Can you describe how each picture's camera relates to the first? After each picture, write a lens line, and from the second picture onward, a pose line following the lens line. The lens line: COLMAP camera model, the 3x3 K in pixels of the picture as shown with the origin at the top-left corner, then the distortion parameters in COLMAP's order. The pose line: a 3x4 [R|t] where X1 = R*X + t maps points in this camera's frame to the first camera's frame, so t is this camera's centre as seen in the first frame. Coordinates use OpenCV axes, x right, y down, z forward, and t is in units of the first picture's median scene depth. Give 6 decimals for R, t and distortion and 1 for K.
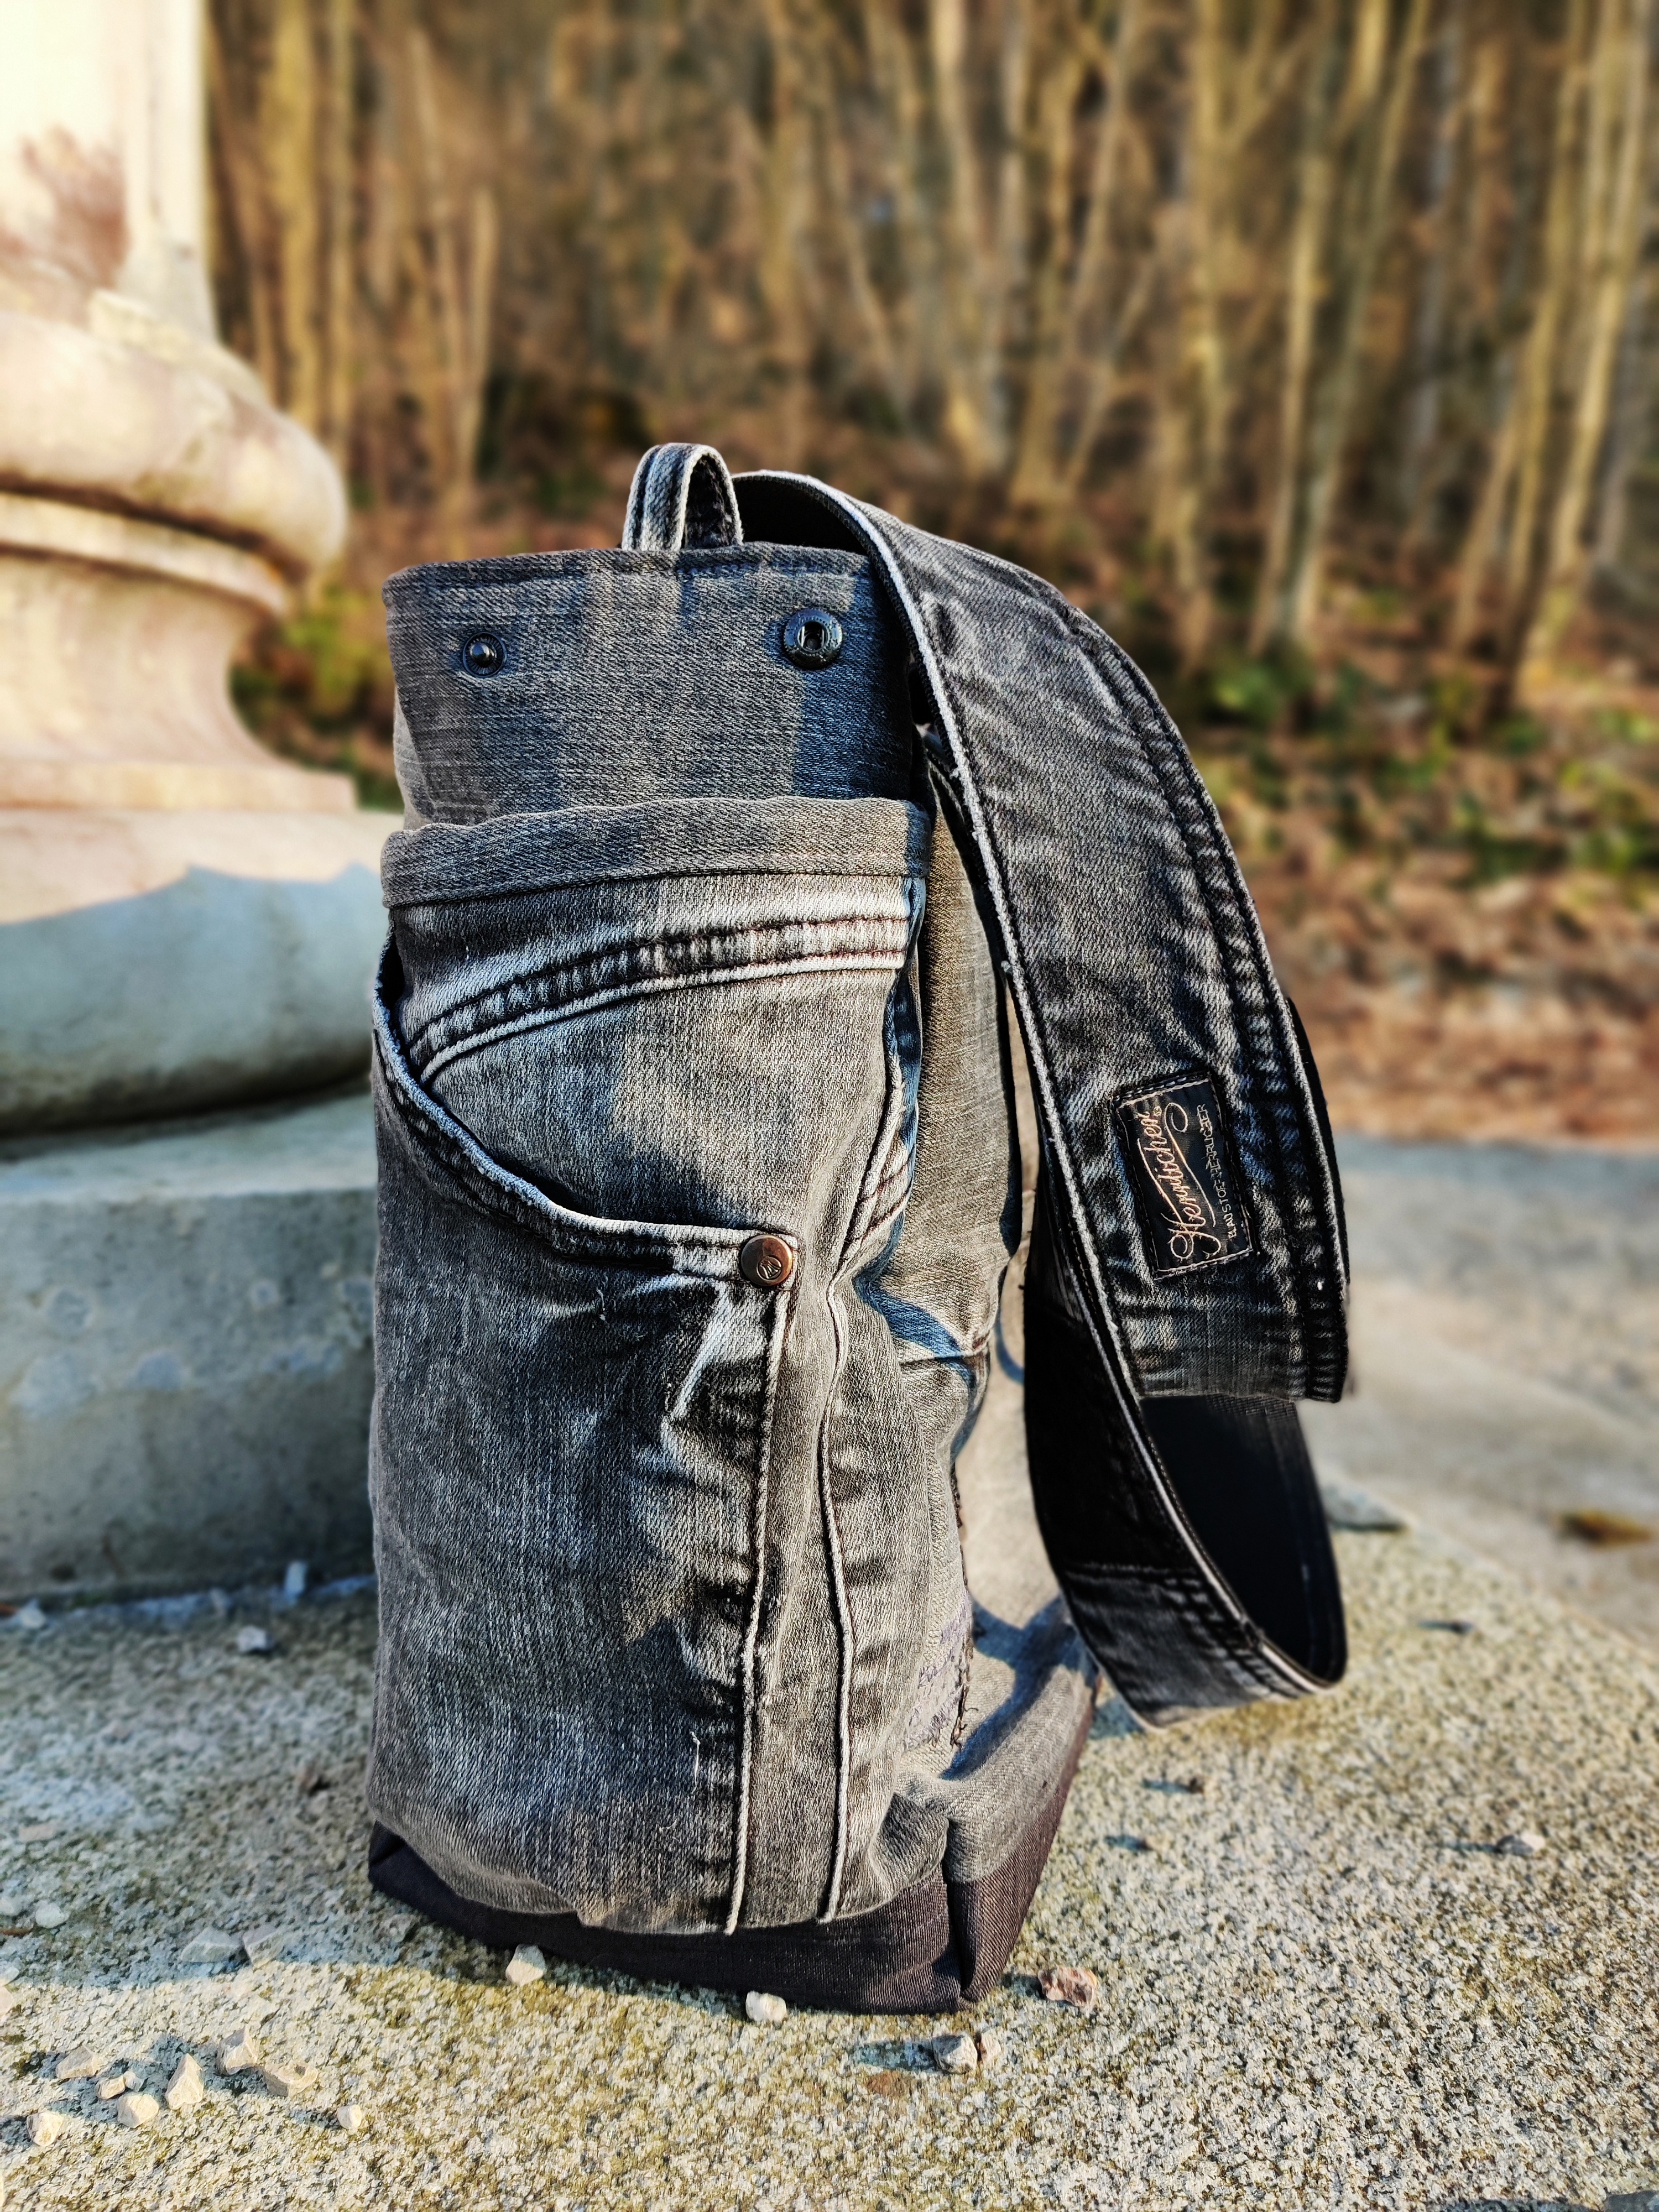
lens RADIAL K [[1766.5, 0, 805.0], [0, 1766.5, 1103.1], [0, 0, 1]] dist [-0.047270, 0.047461]
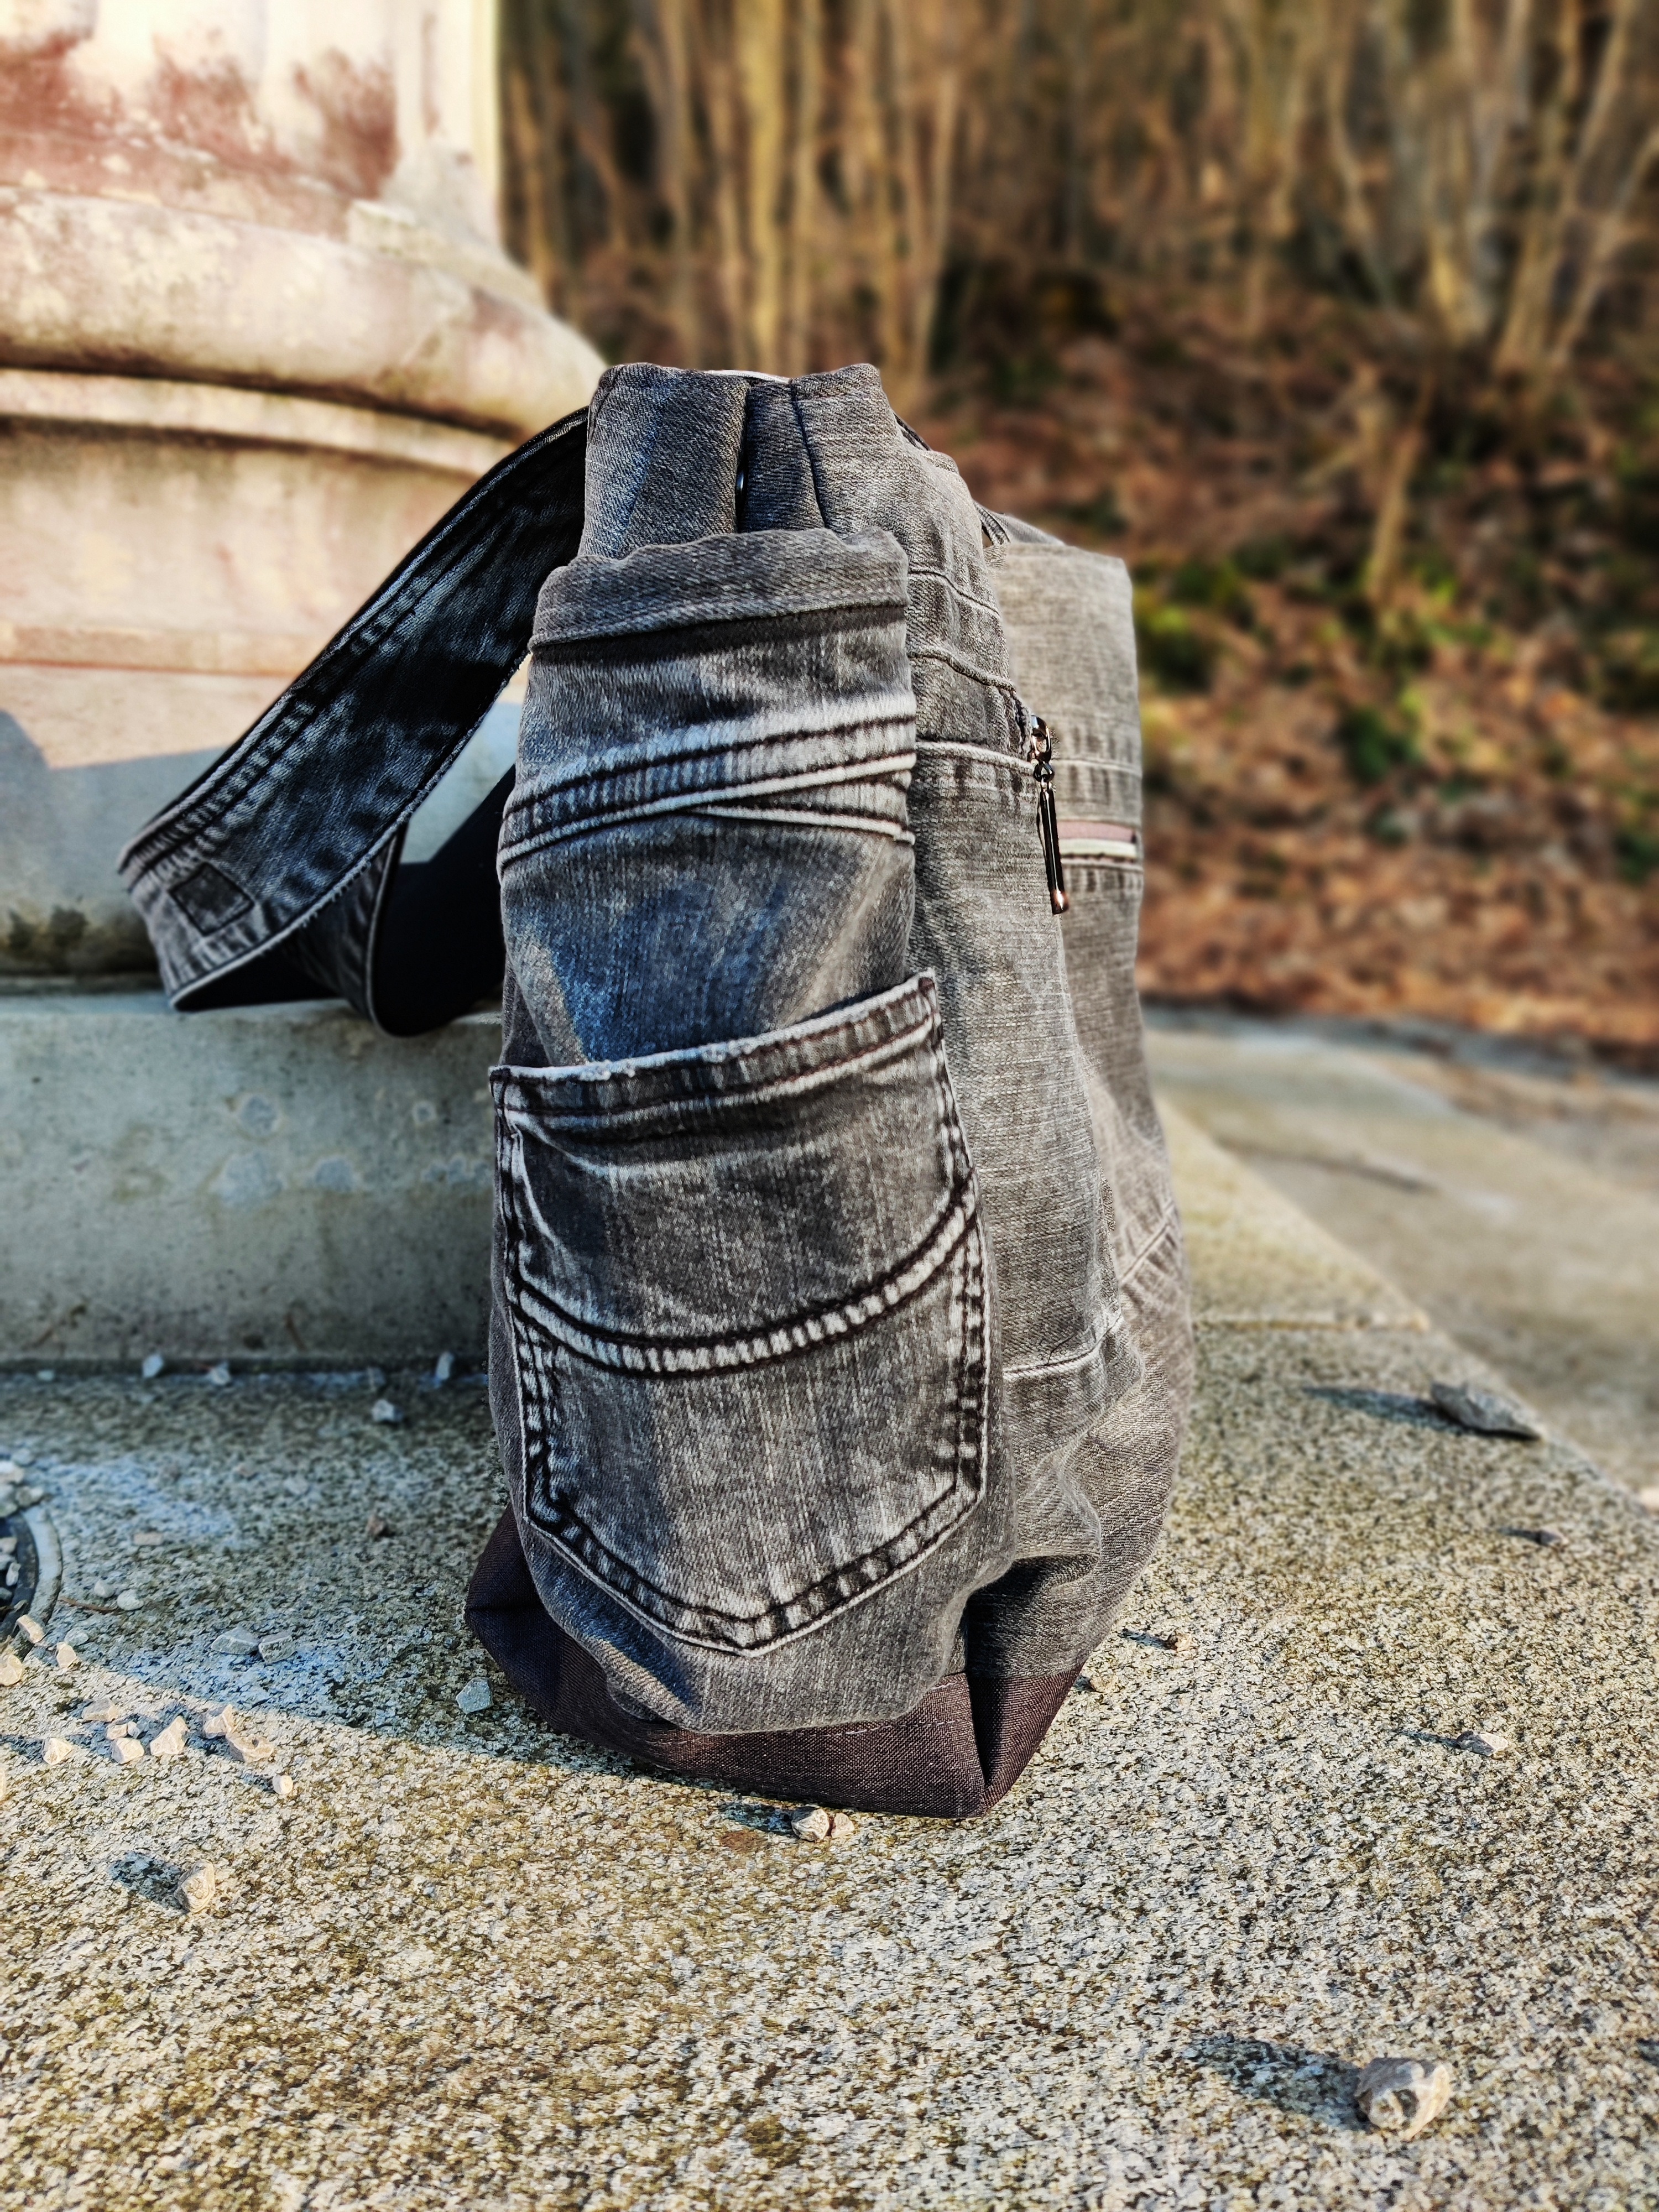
lens RADIAL K [[1749.7, 0, 829.5], [0, 1749.7, 1106.0], [0, 0, 1]] dist [-0.005404, -0.006788]
pose [[0.963737, 0.059444, -0.260149, 0.302105], [-0.044699, 0.997060, 0.062237, 0.030537], [0.263083, -0.048352, 0.963561, -0.007744]]
